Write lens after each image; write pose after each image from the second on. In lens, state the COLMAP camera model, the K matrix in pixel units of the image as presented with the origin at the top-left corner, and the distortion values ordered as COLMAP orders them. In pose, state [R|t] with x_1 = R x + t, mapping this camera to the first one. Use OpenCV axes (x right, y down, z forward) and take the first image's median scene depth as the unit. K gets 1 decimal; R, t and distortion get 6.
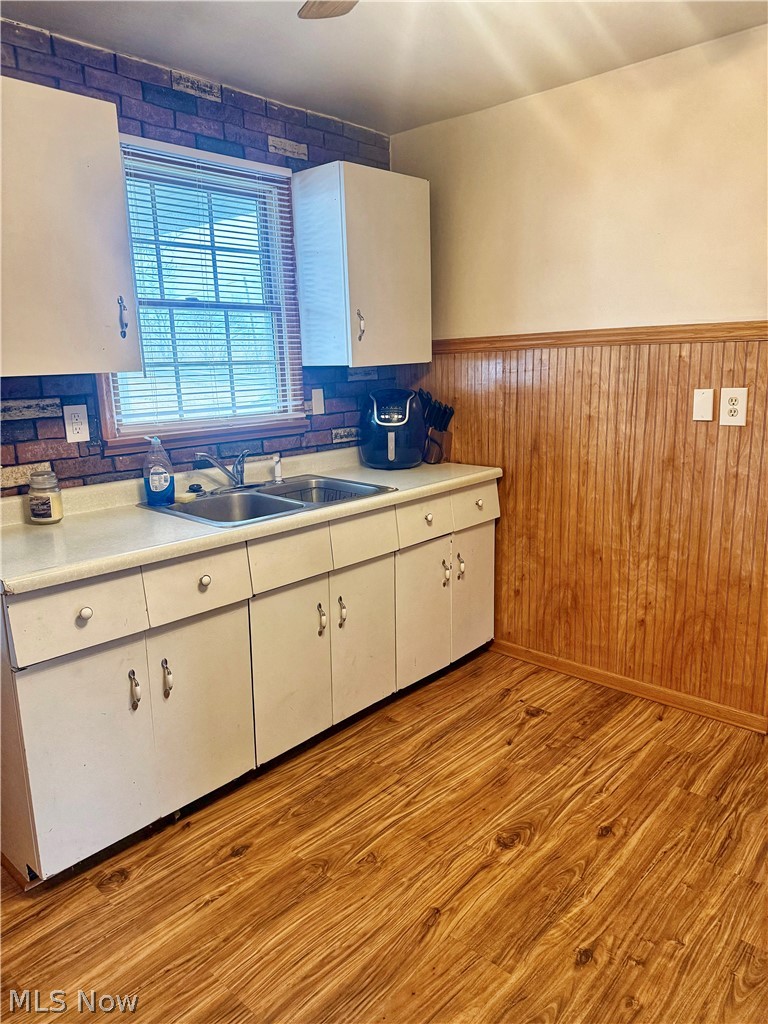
lens RADIAL K [[720.4, 0, 383.6], [0, 720.4, 511.5], [0, 0, 1]] dist [0.037387, -0.035603]
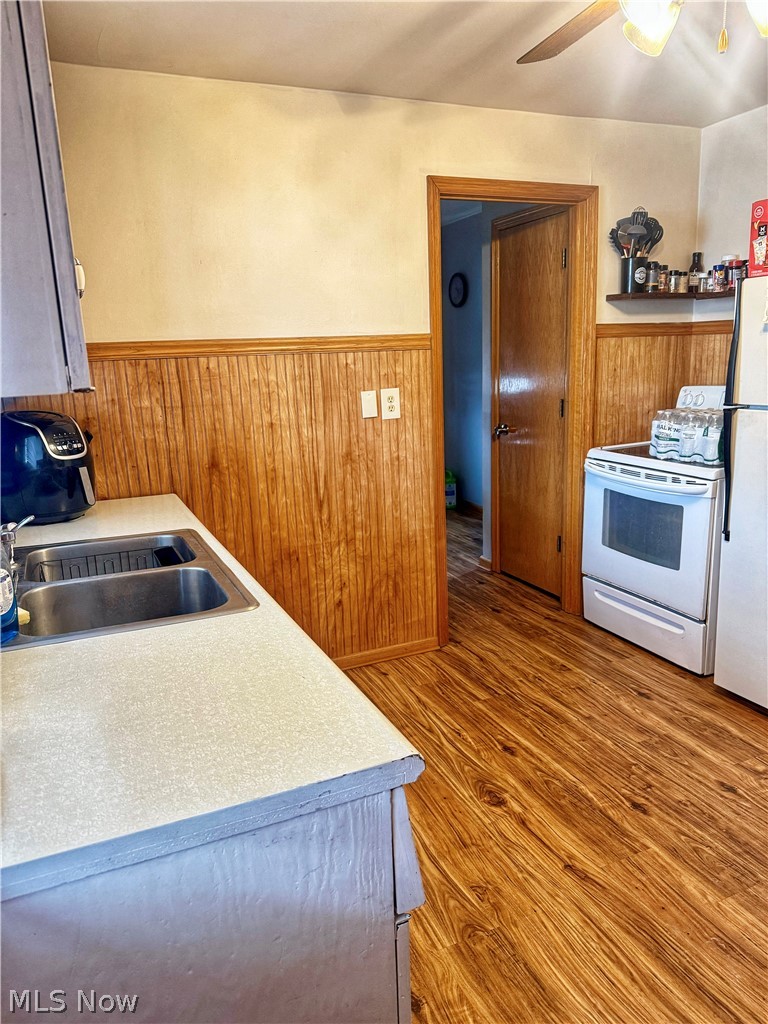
lens RADIAL K [[720.4, 0, 382.7], [0, 720.4, 510.3], [0, 0, 1]] dist [0.037387, -0.035603]
pose [[0.394790, -0.188999, 0.899122, -0.630153], [0.208683, 0.971482, 0.112580, -0.103517], [-0.894758, 0.143186, 0.422972, 0.490747]]
